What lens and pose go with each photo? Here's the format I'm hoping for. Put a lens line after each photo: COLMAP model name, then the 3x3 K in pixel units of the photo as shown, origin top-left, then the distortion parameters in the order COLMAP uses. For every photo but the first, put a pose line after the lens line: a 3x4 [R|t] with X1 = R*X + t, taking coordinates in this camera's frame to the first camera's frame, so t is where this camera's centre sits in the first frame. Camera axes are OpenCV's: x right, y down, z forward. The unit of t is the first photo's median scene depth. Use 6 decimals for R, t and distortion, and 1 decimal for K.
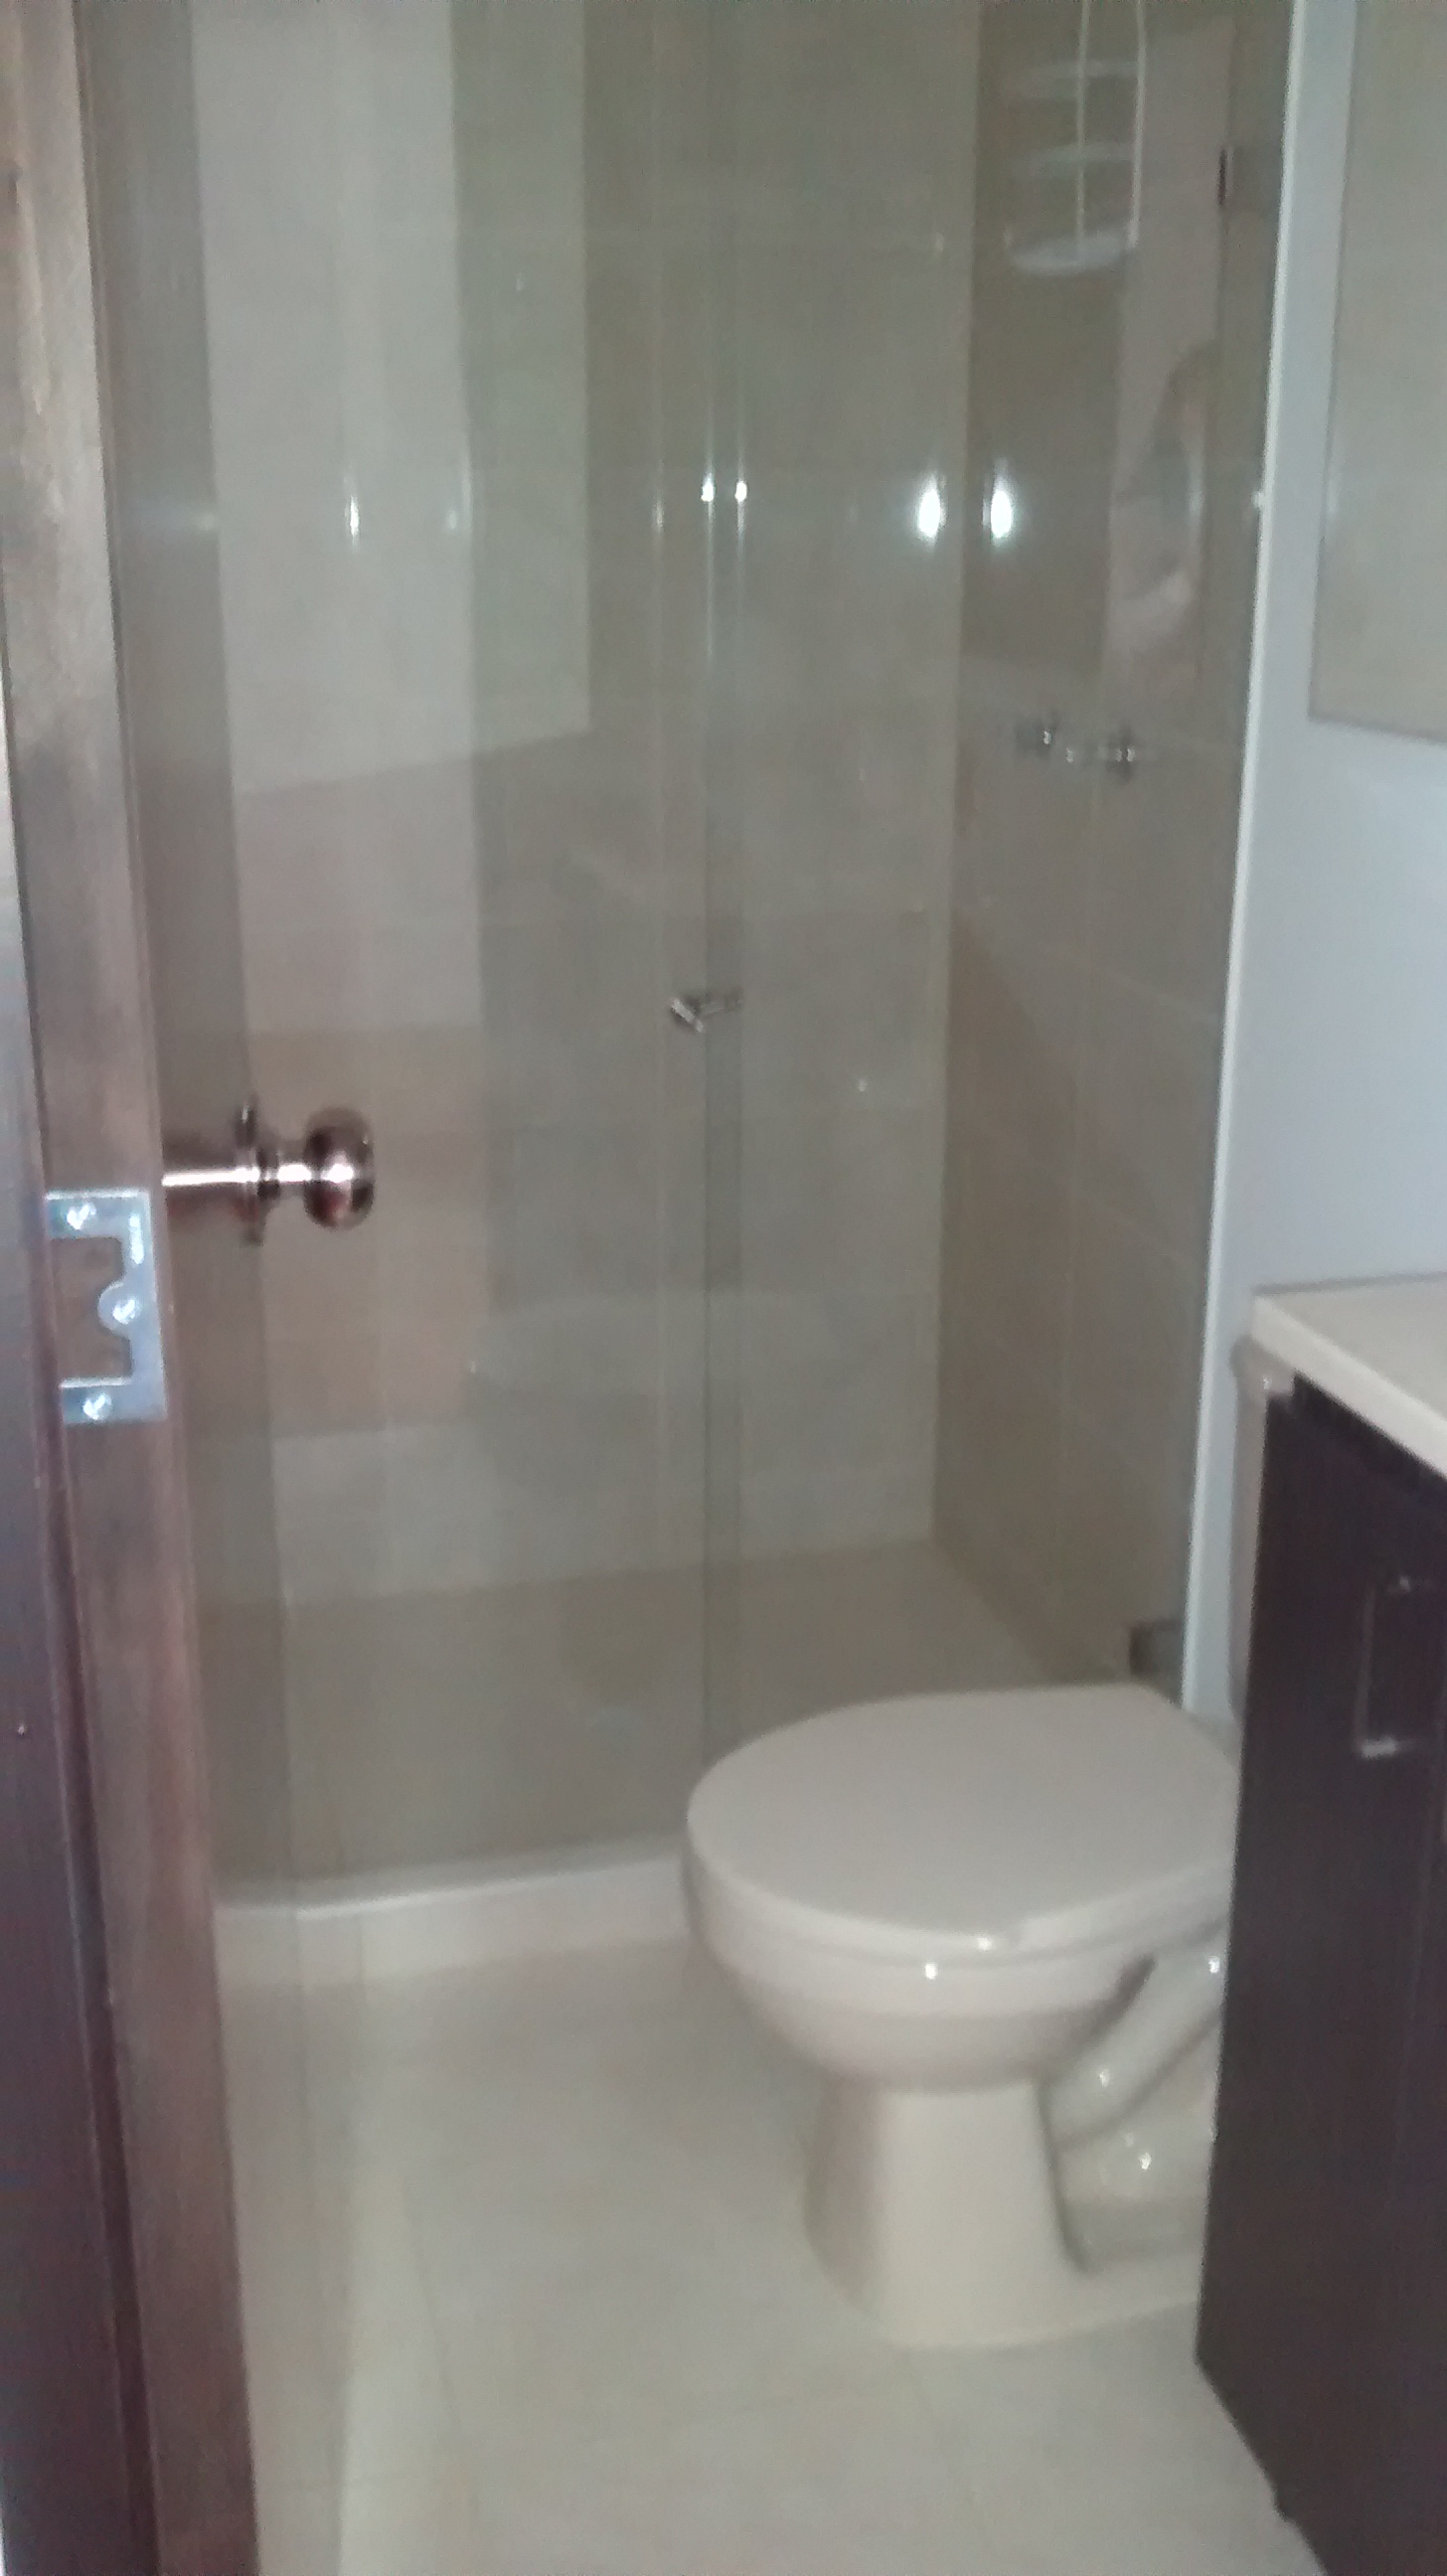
lens RADIAL K [[2402.6, 0, 723.5], [0, 2402.6, 1288.0], [0, 0, 1]] dist [0.019827, 0.007737]
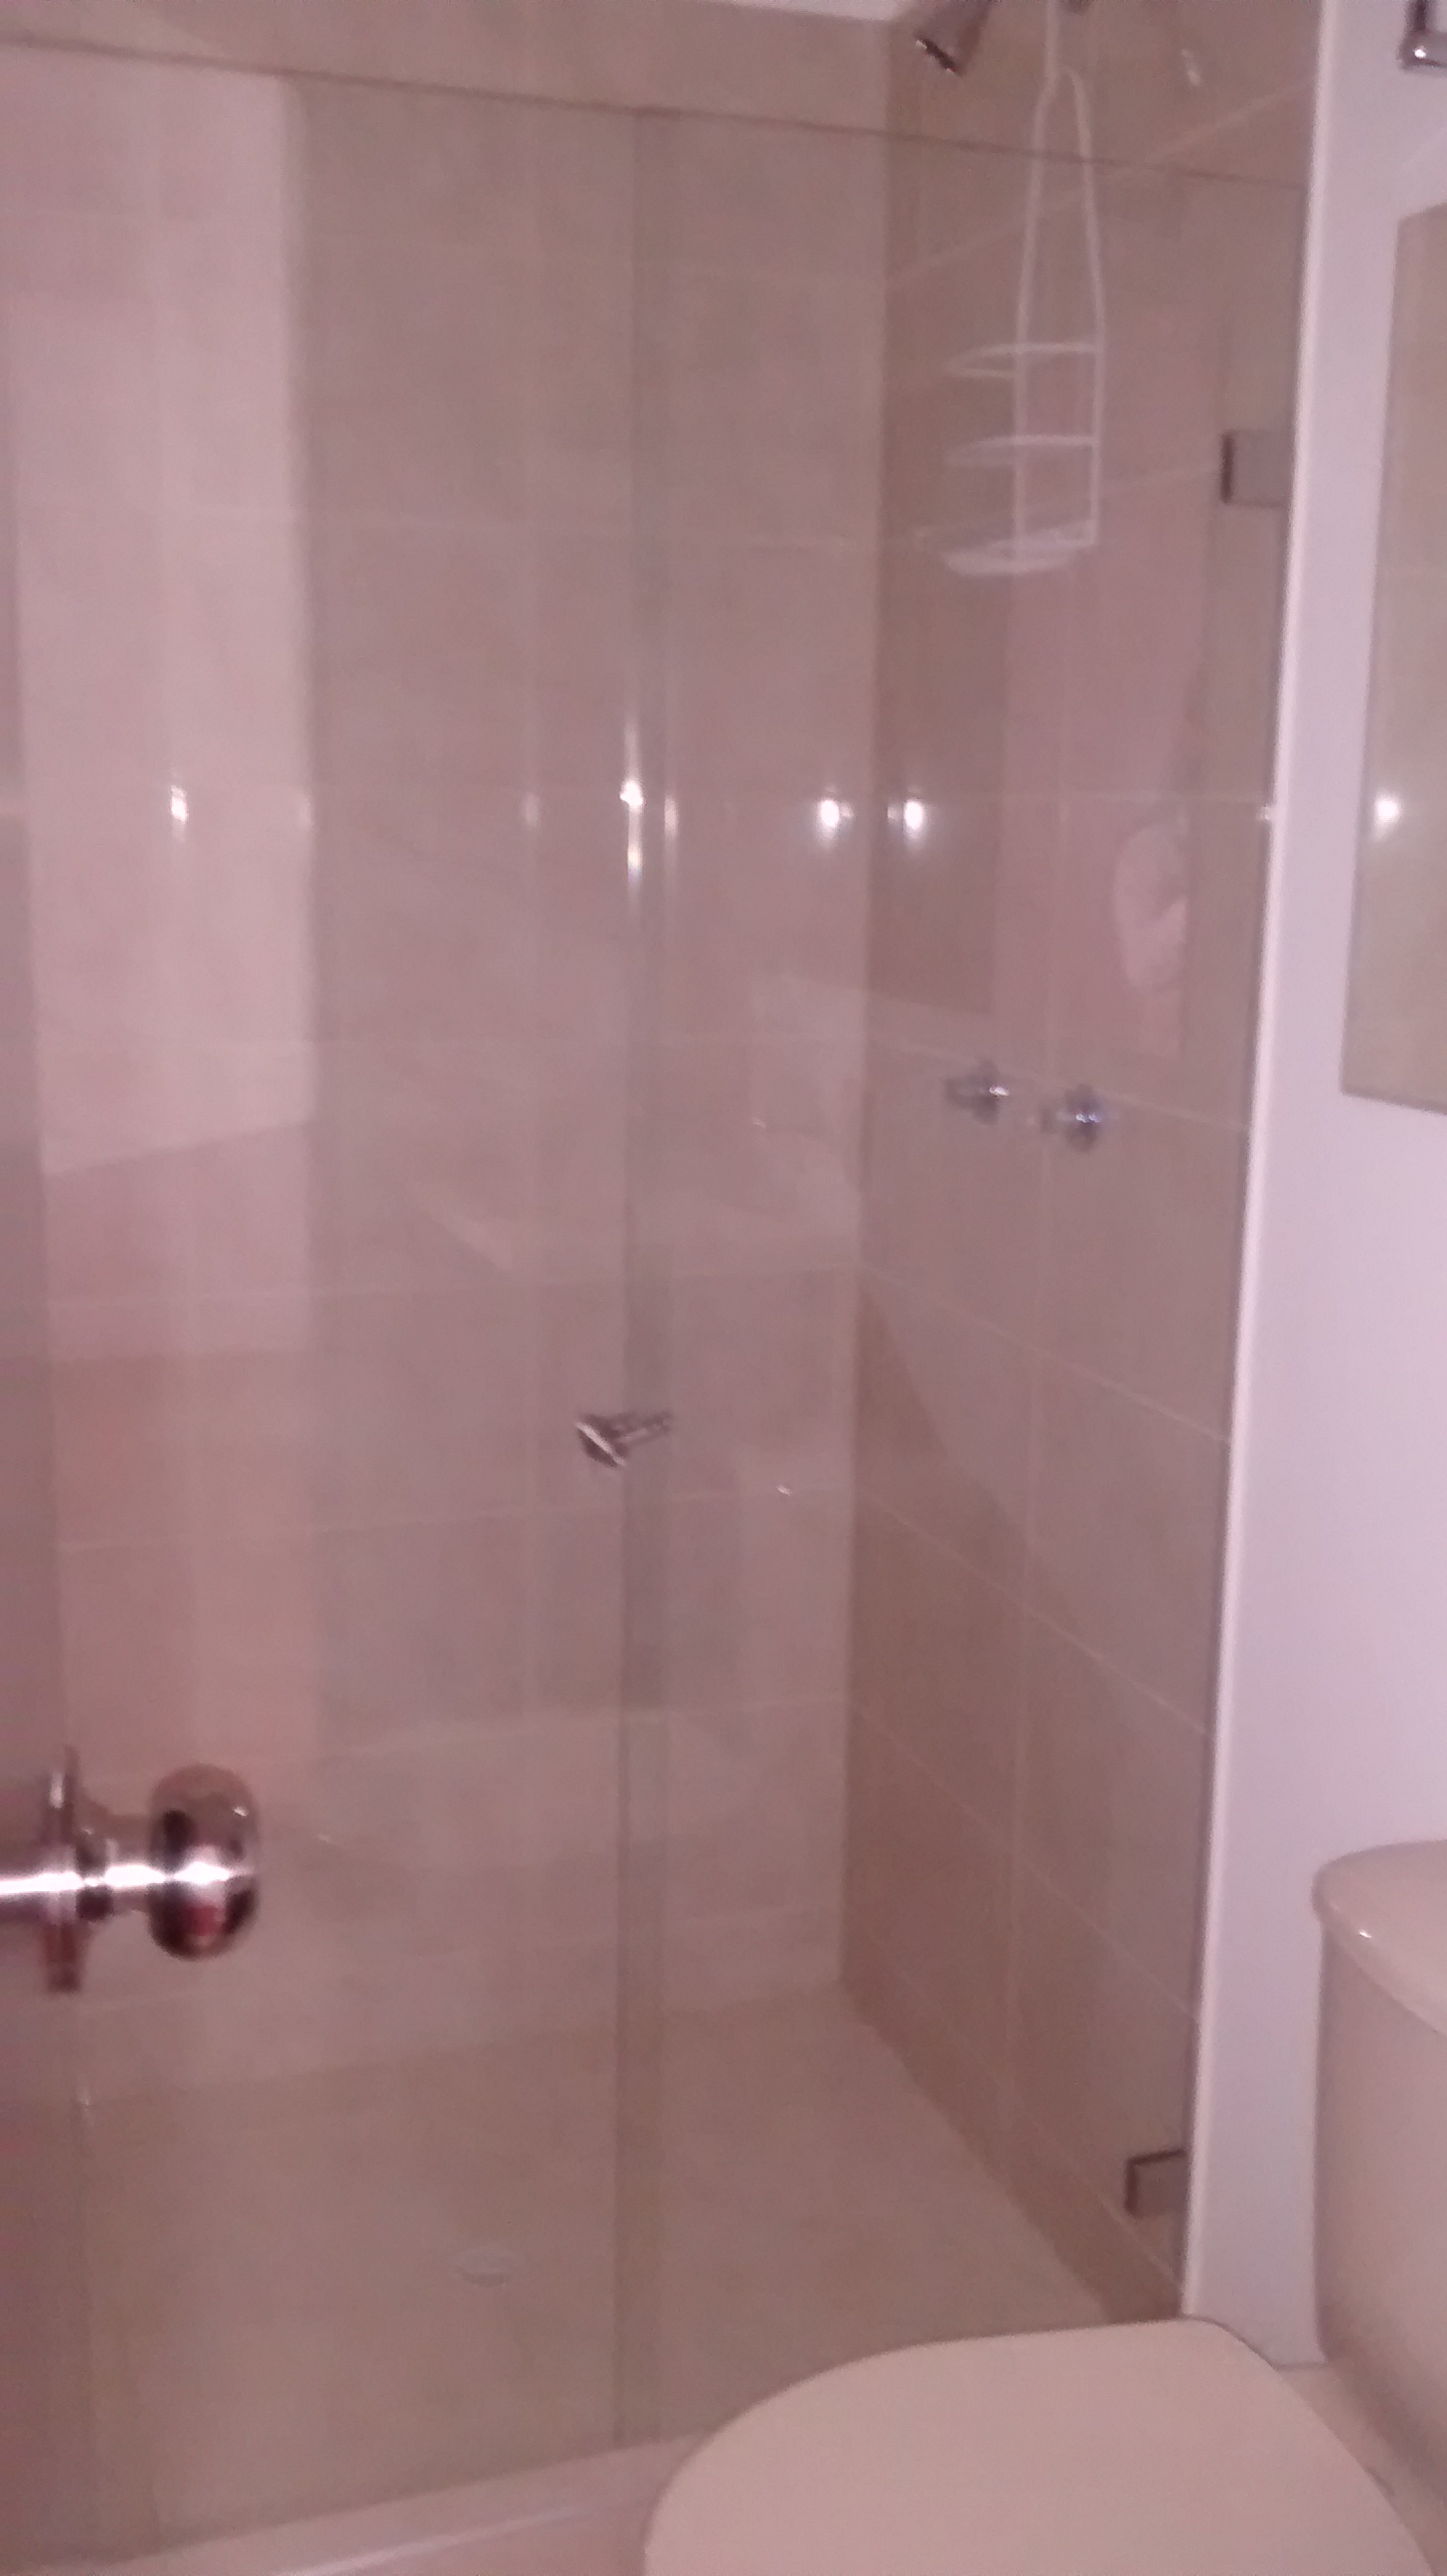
lens RADIAL K [[2474.4, 0, 711.6], [0, 2474.4, 1358.0], [0, 0, 1]] dist [0.078549, 0.000476]
pose [[0.997646, -0.005919, 0.068315, -0.035363], [0.012662, 0.995036, -0.098707, -0.059484], [-0.067392, 0.099340, 0.992769, 0.161325]]
